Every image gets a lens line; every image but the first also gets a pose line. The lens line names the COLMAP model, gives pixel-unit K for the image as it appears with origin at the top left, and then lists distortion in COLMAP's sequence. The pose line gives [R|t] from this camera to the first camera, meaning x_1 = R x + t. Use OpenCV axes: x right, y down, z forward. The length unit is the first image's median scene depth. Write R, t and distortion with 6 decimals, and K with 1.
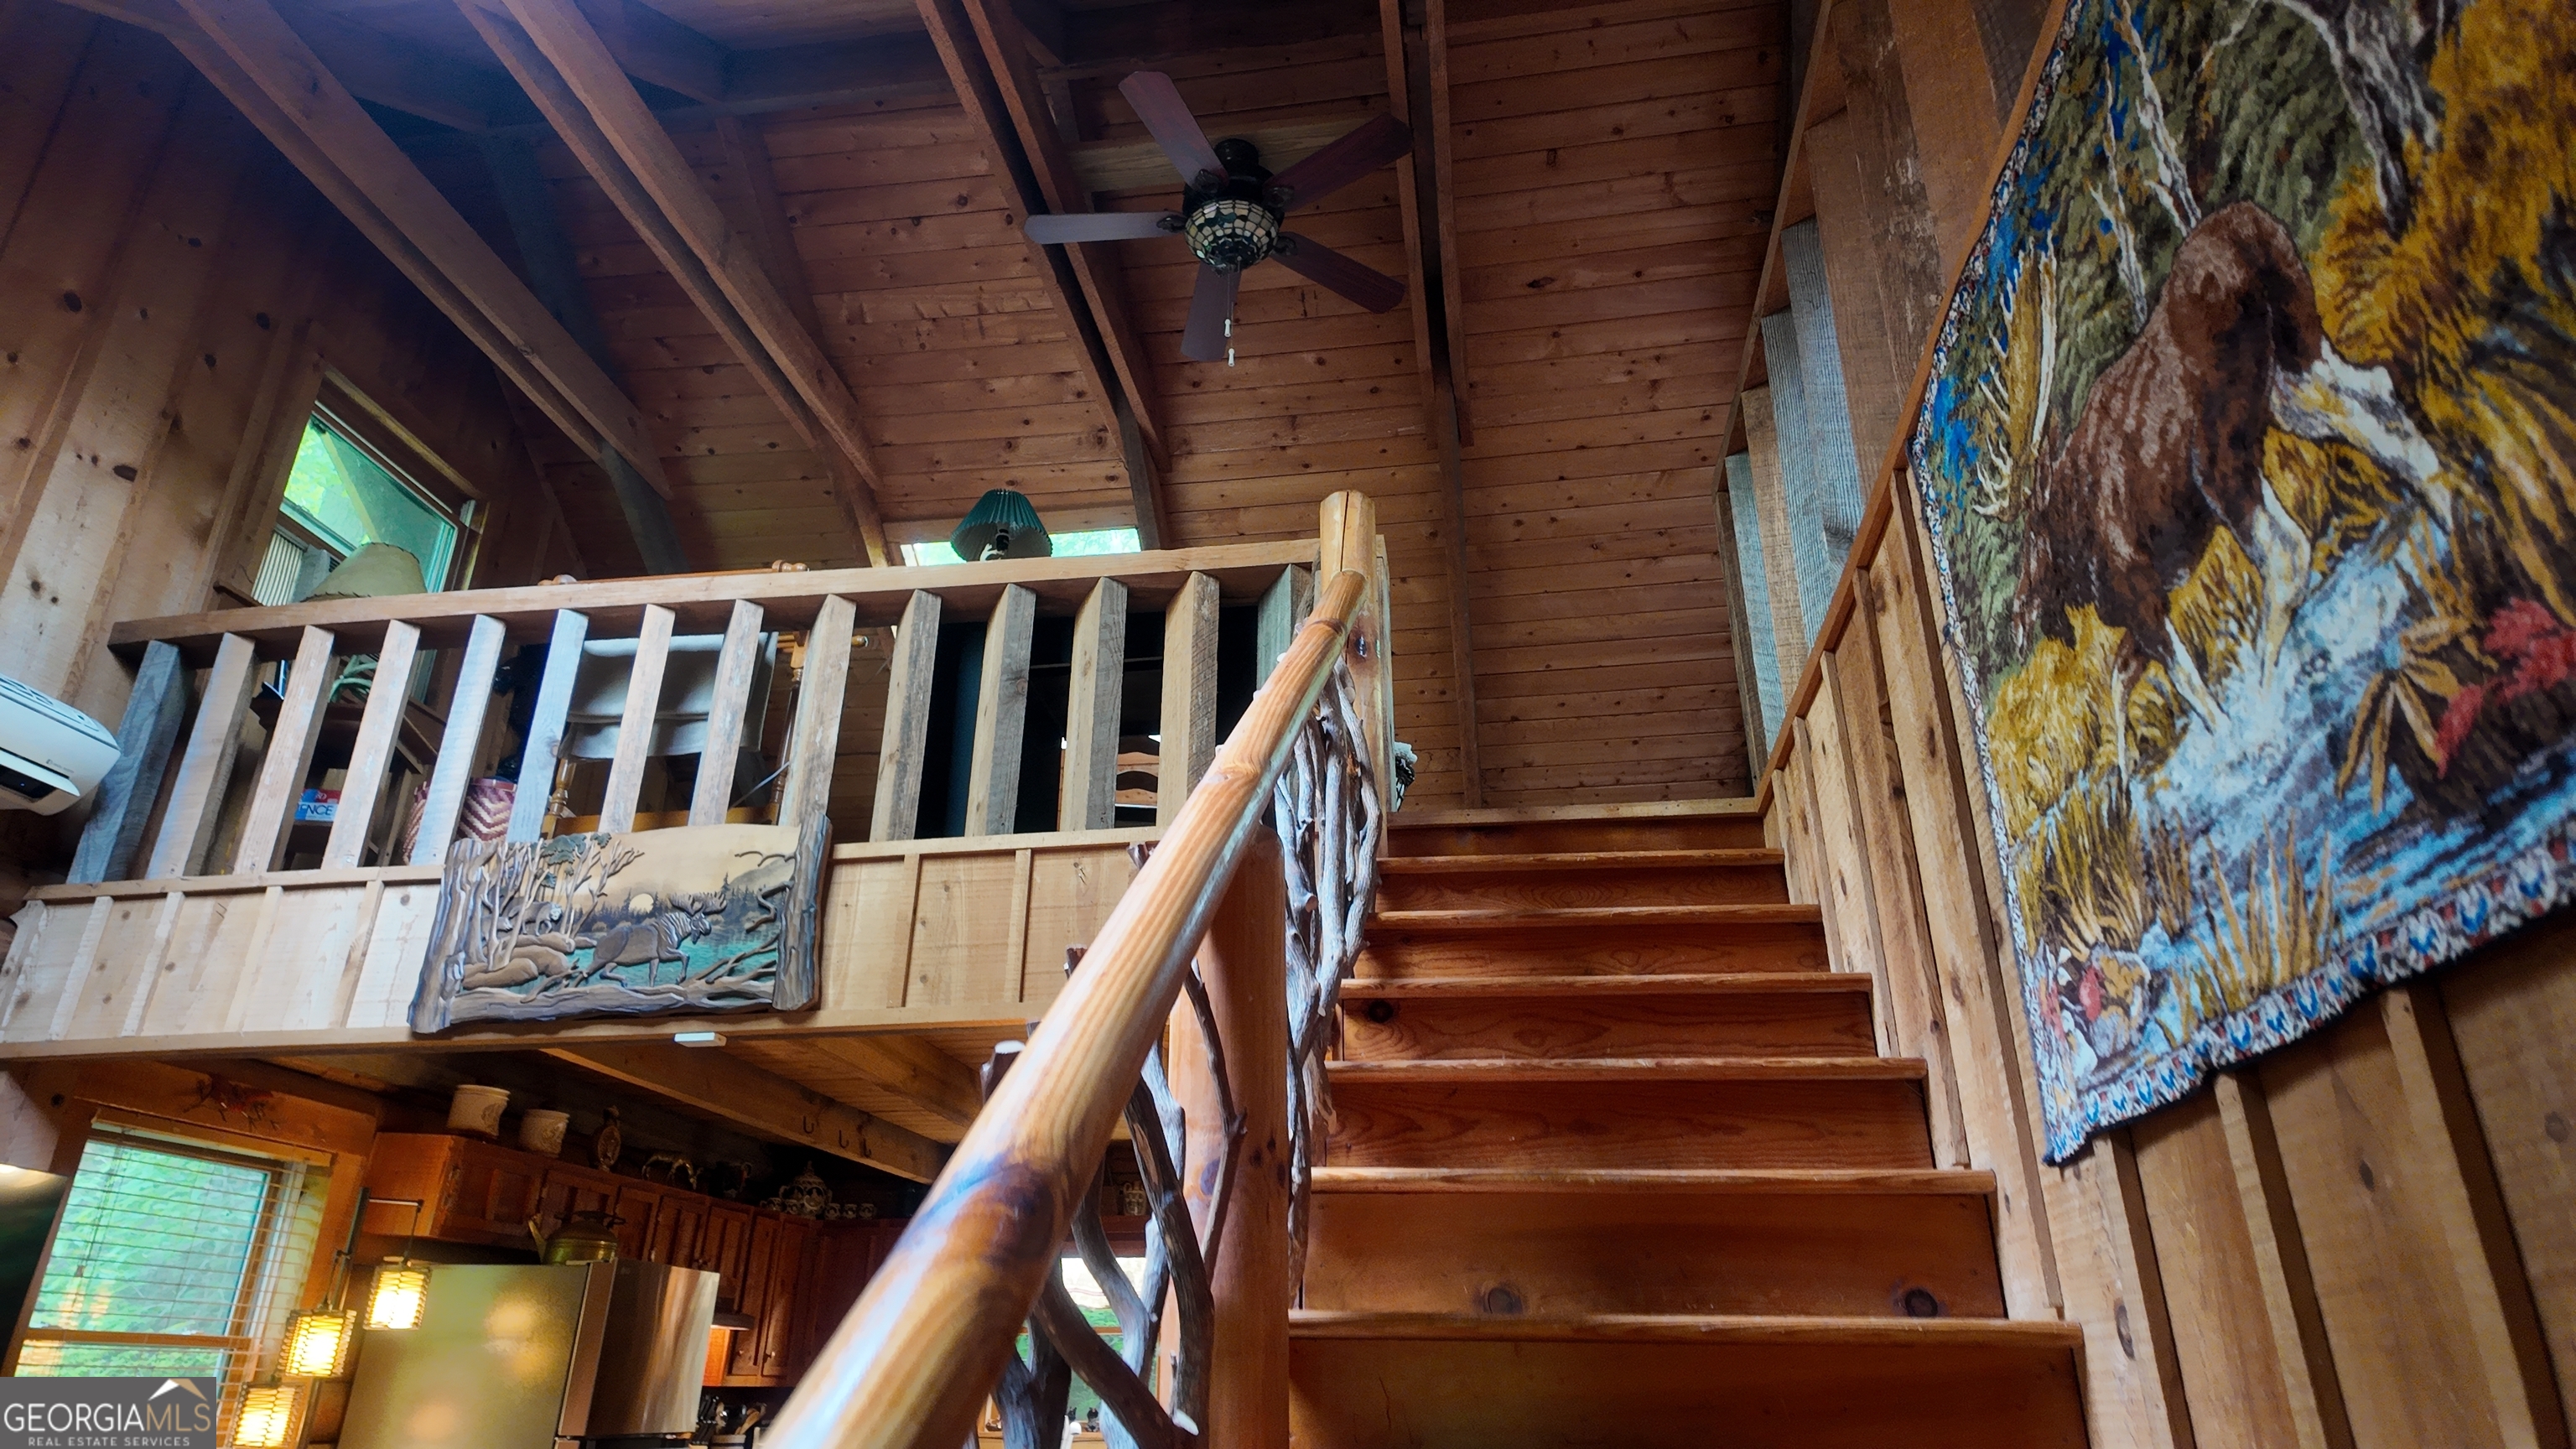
lens RADIAL K [[1505.6, 0, 1279.8], [0, 1505.6, 751.4], [0, 0, 1]] dist [0.061514, -0.061825]
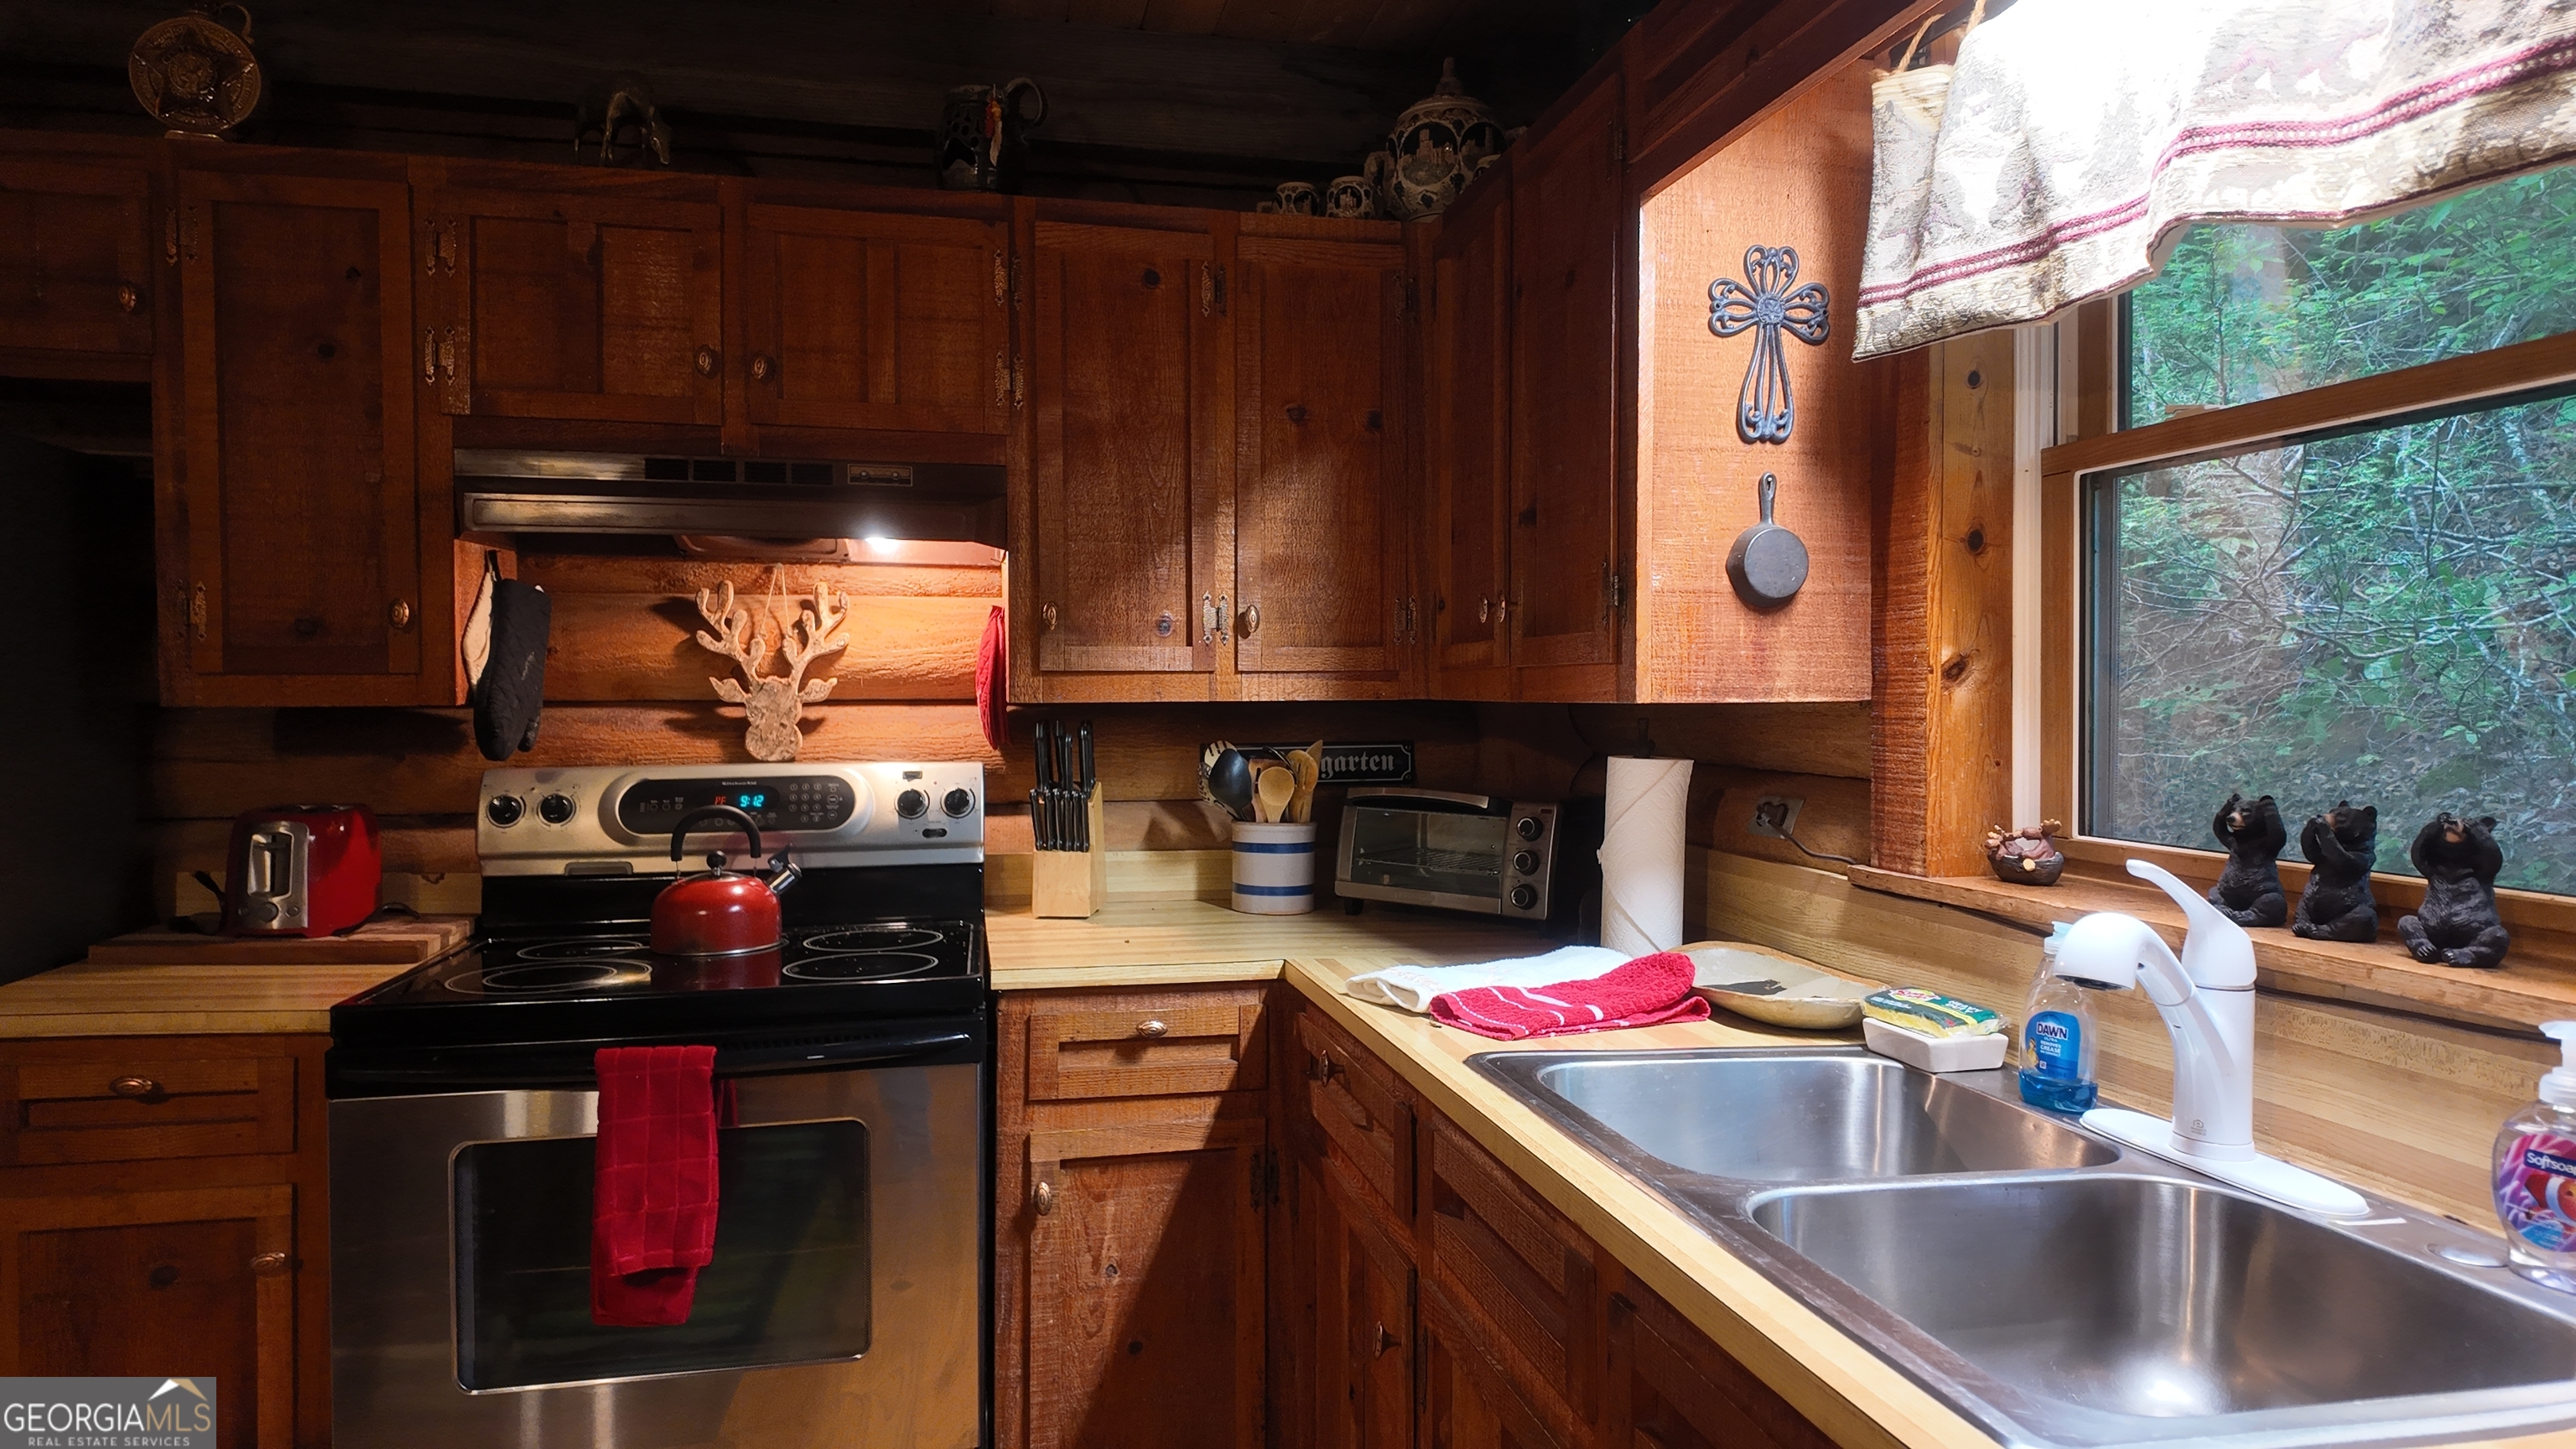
lens RADIAL K [[1505.6, 0, 1281.1], [0, 1505.6, 730.1], [0, 0, 1]] dist [0.061514, -0.061825]
pose [[0.355643, 0.013470, -0.934525, -0.023406], [0.369903, 0.916222, 0.153976, 0.402736], [0.858306, -0.400444, 0.320866, 0.966787]]
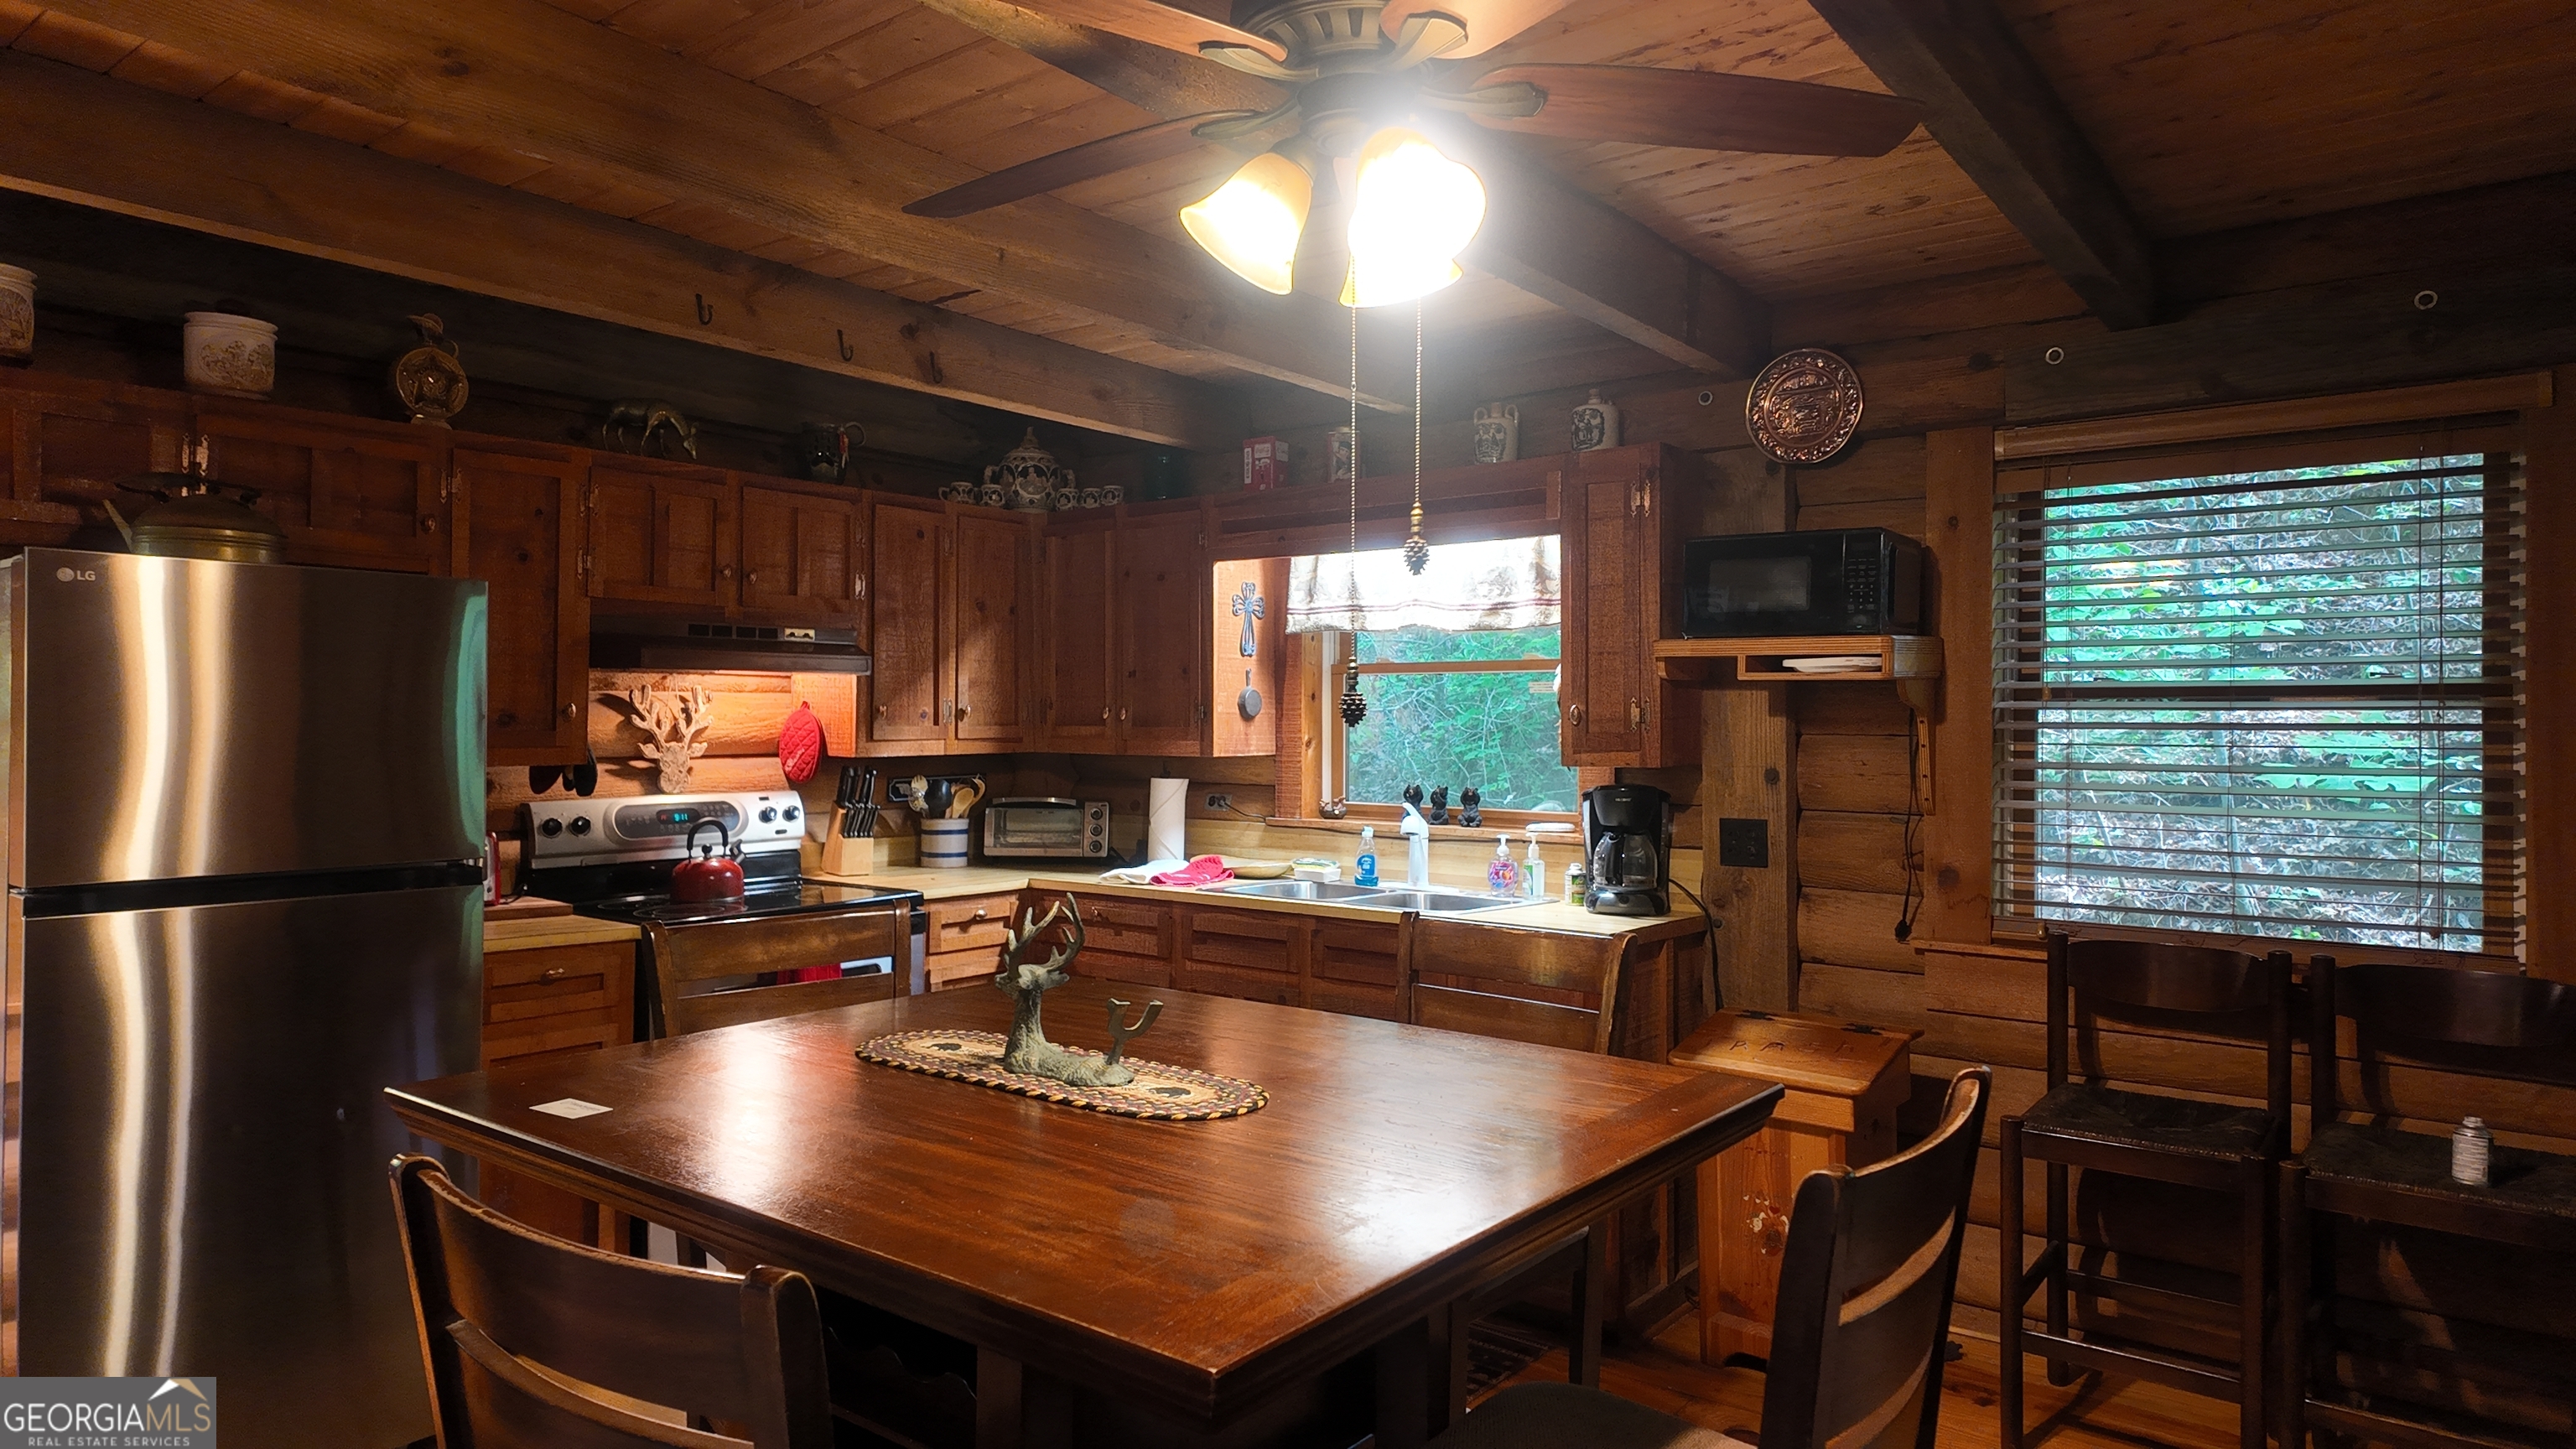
lens RADIAL K [[1505.6, 0, 1291.6], [0, 1505.6, 733.8], [0, 0, 1]] dist [0.061514, -0.061825]
pose [[0.874936, -0.000406, -0.484239, 0.108645], [0.193423, 0.917053, 0.348714, 0.225244], [0.443932, -0.398765, 0.802441, 0.587604]]
